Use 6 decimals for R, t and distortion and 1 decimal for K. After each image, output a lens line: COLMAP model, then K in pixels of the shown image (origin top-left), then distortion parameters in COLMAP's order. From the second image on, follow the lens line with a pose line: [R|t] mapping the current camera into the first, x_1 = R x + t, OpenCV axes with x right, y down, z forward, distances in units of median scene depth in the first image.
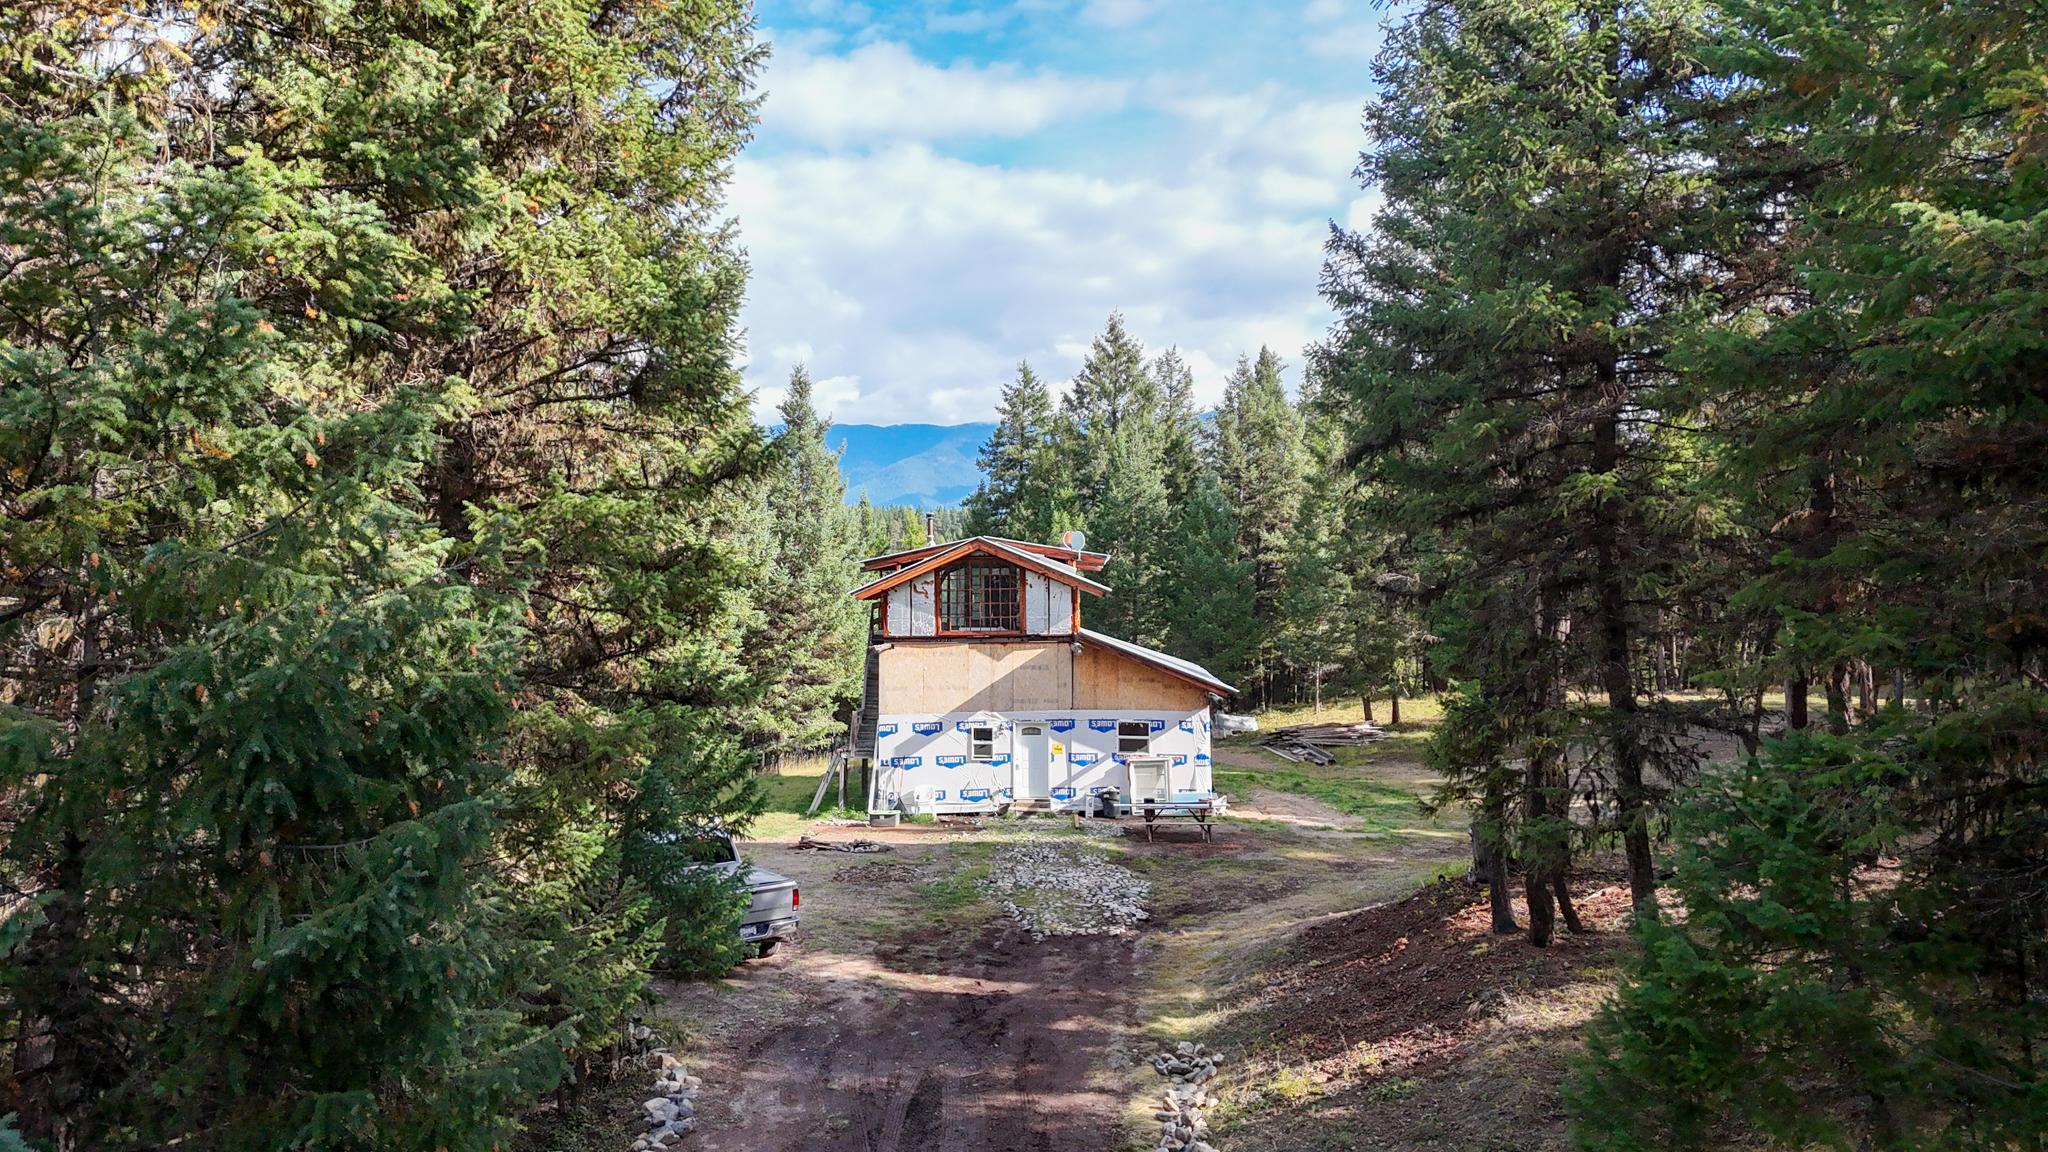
lens RADIAL K [[1482.4, 0, 1015.0], [0, 1482.4, 576.1], [0, 0, 1]] dist [0.147676, -0.236674]
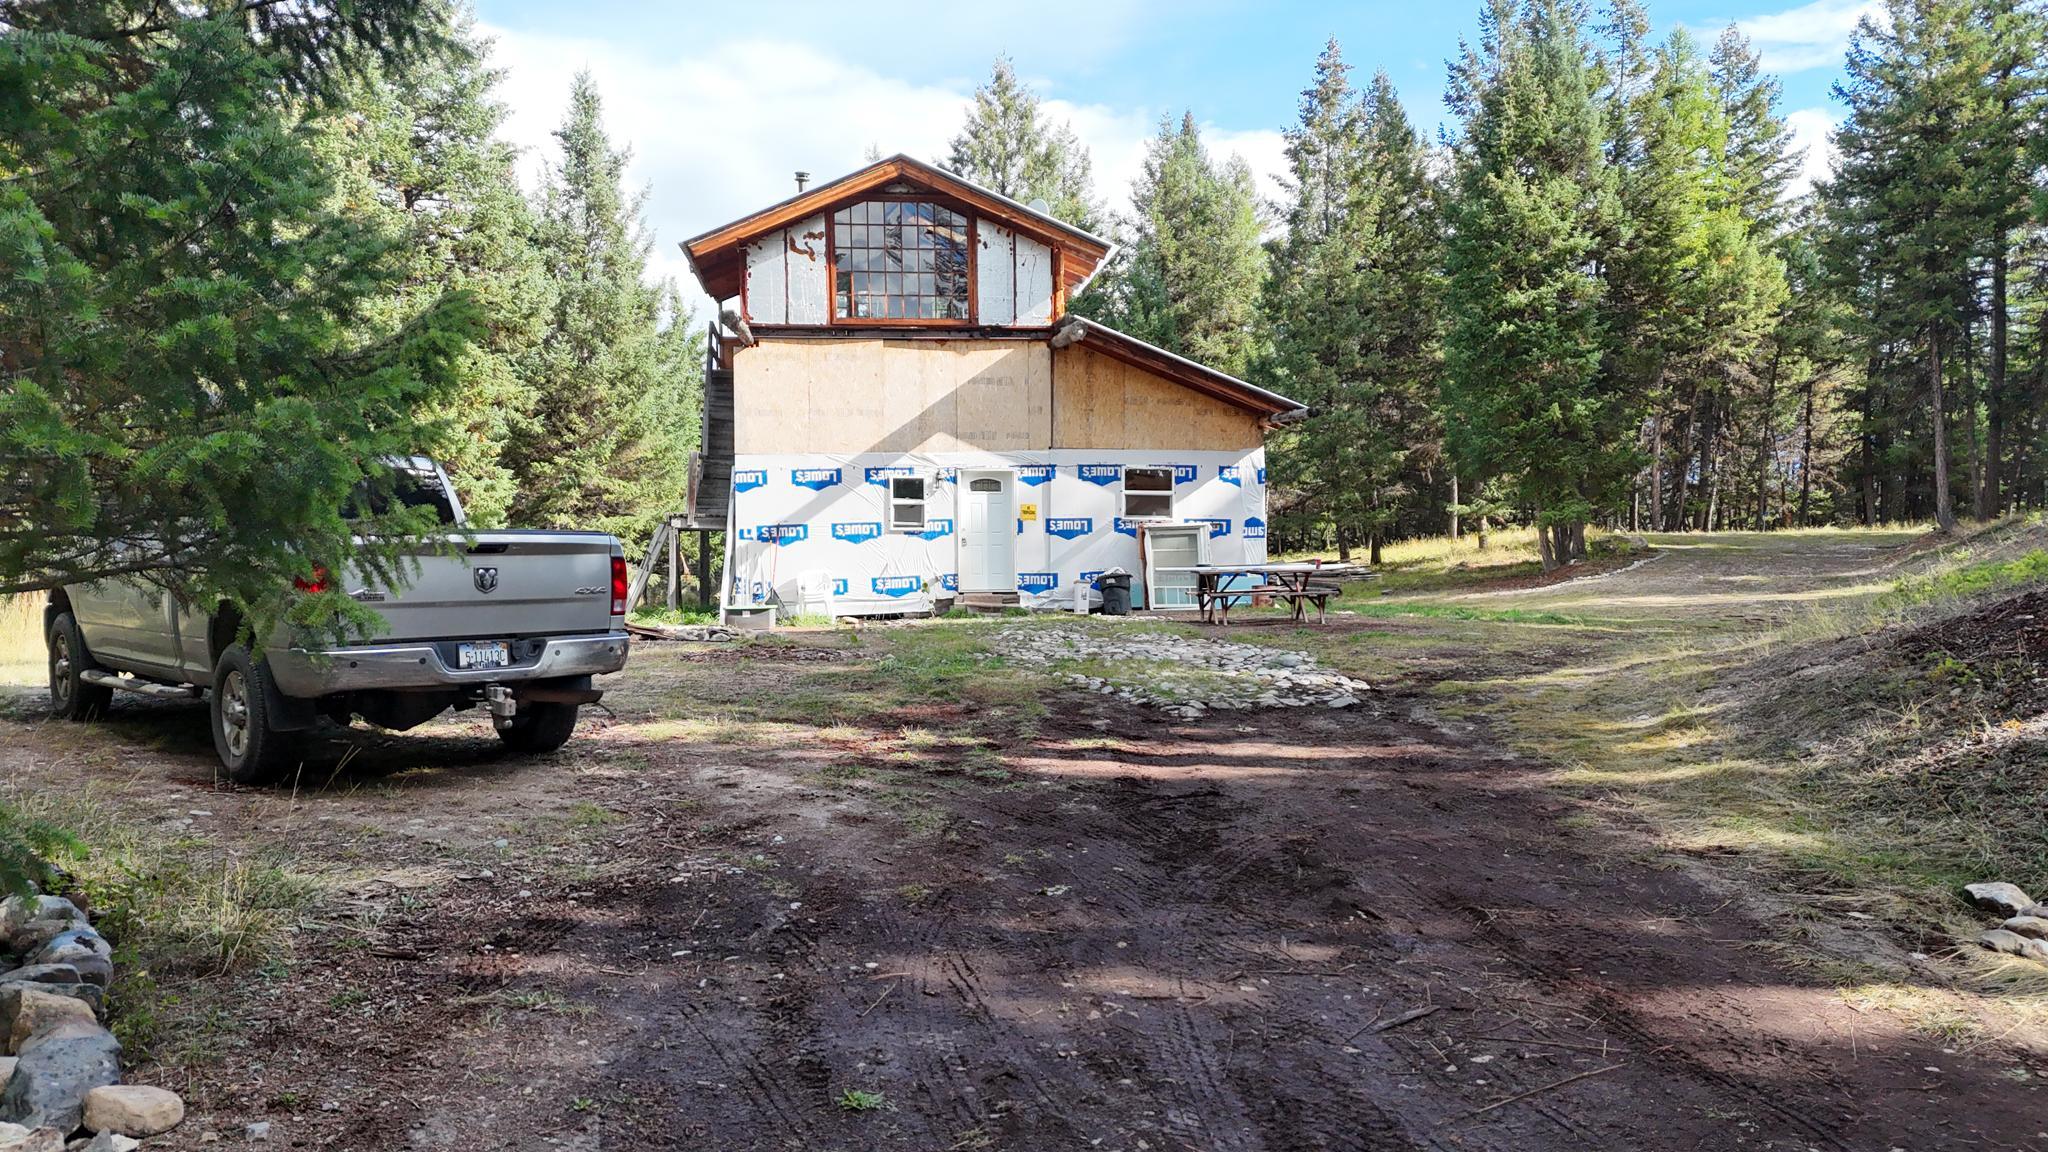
lens RADIAL K [[1482.4, 0, 1015.0], [0, 1482.4, 576.1], [0, 0, 1]] dist [0.147676, -0.236674]
pose [[0.990648, -0.004985, 0.136349, -0.061957], [0.001379, 0.999647, 0.026528, 0.126613], [-0.136433, -0.026092, 0.990306, 0.383323]]
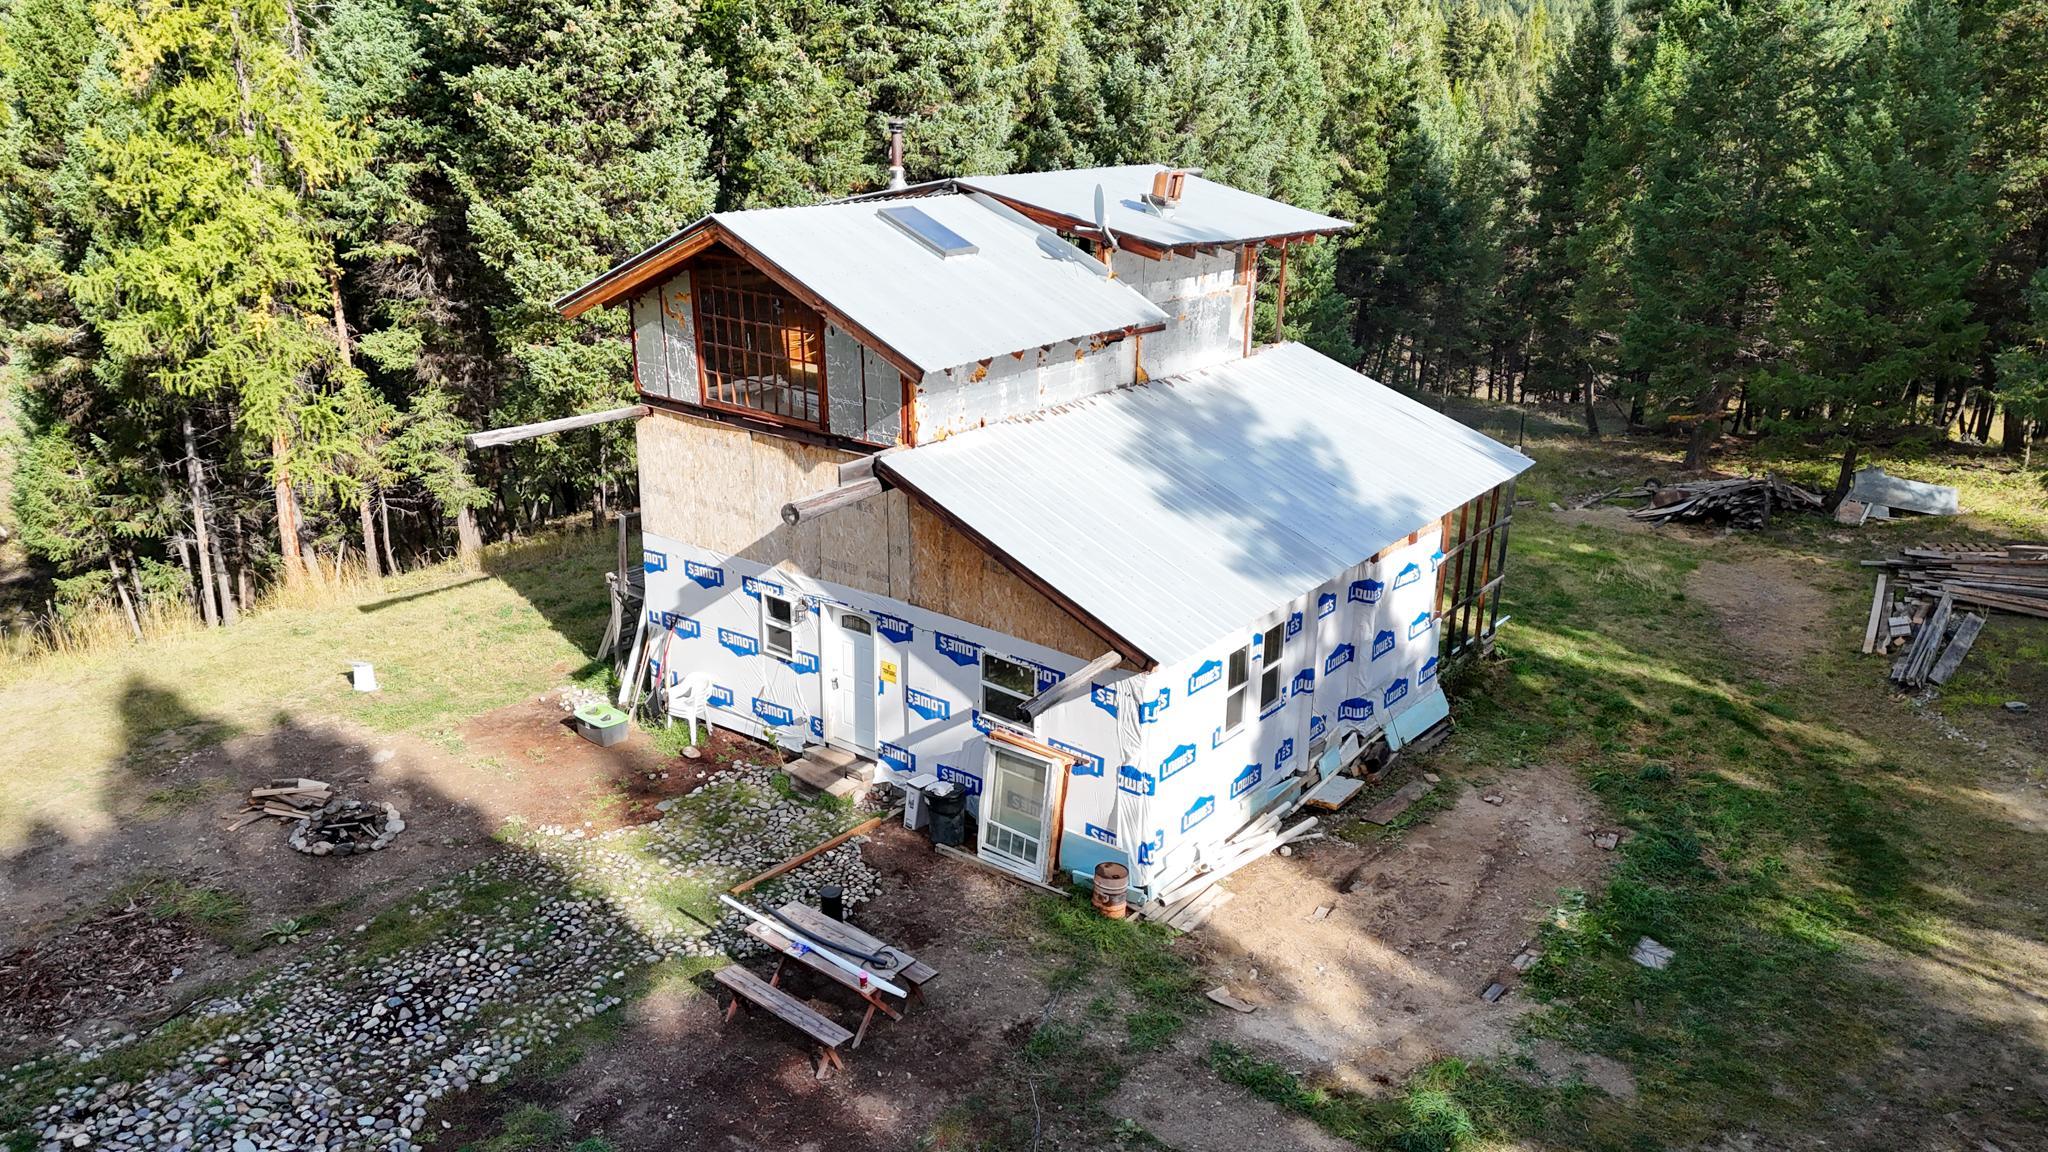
lens RADIAL K [[1482.4, 0, 1015.0], [0, 1482.4, 576.1], [0, 0, 1]] dist [0.147676, -0.236674]
pose [[0.798446, 0.211178, -0.563816, 0.328410], [-0.009060, 0.940576, 0.339462, -0.078254], [0.601999, -0.265934, 0.752912, 0.667512]]
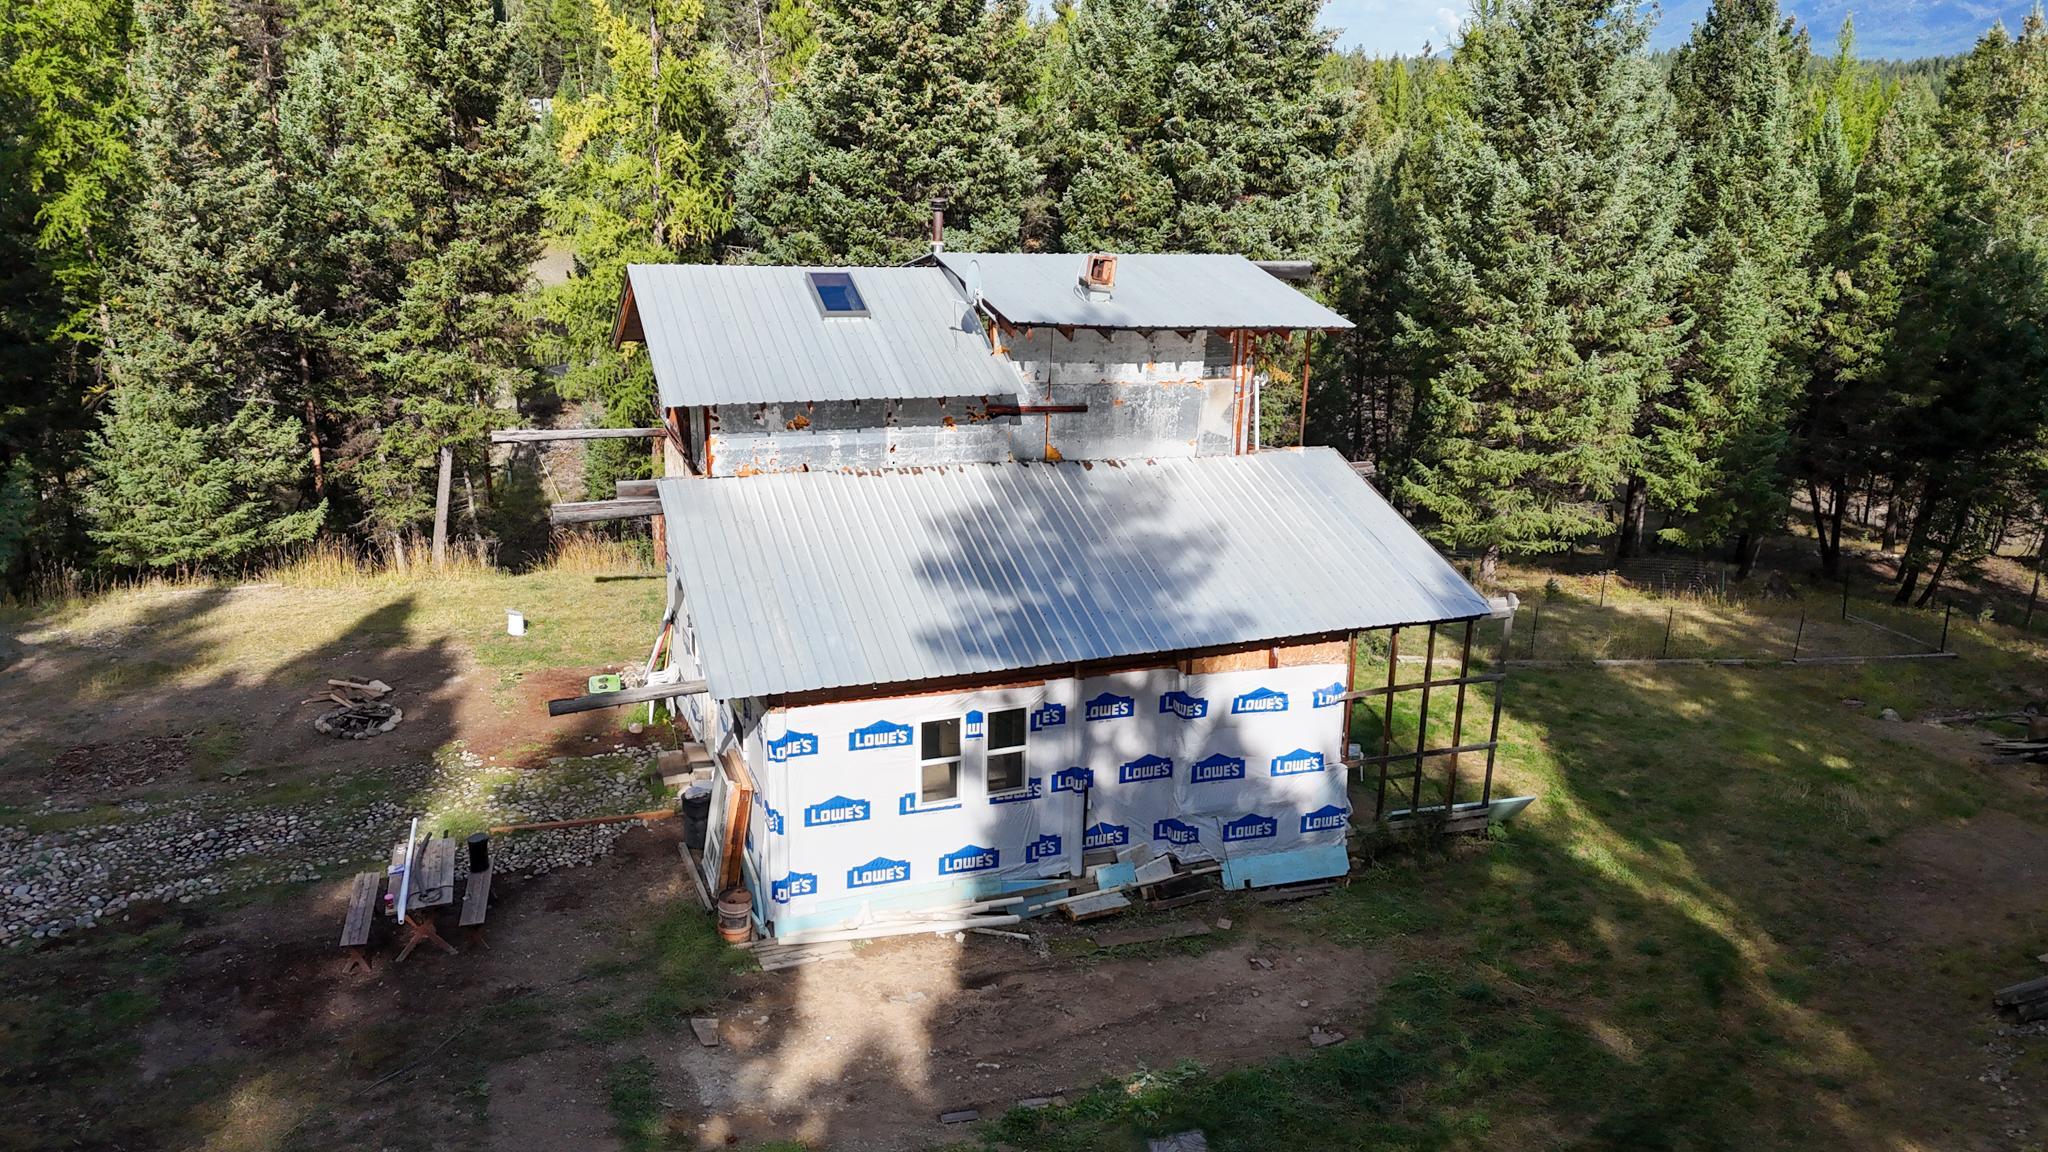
lens RADIAL K [[1482.4, 0, 1015.0], [0, 1482.4, 576.1], [0, 0, 1]] dist [0.147676, -0.236674]
pose [[0.369243, 0.275228, -0.887642, 0.530532], [-0.018074, 0.957085, 0.289242, -0.076959], [0.929157, -0.090757, 0.358372, 0.909901]]
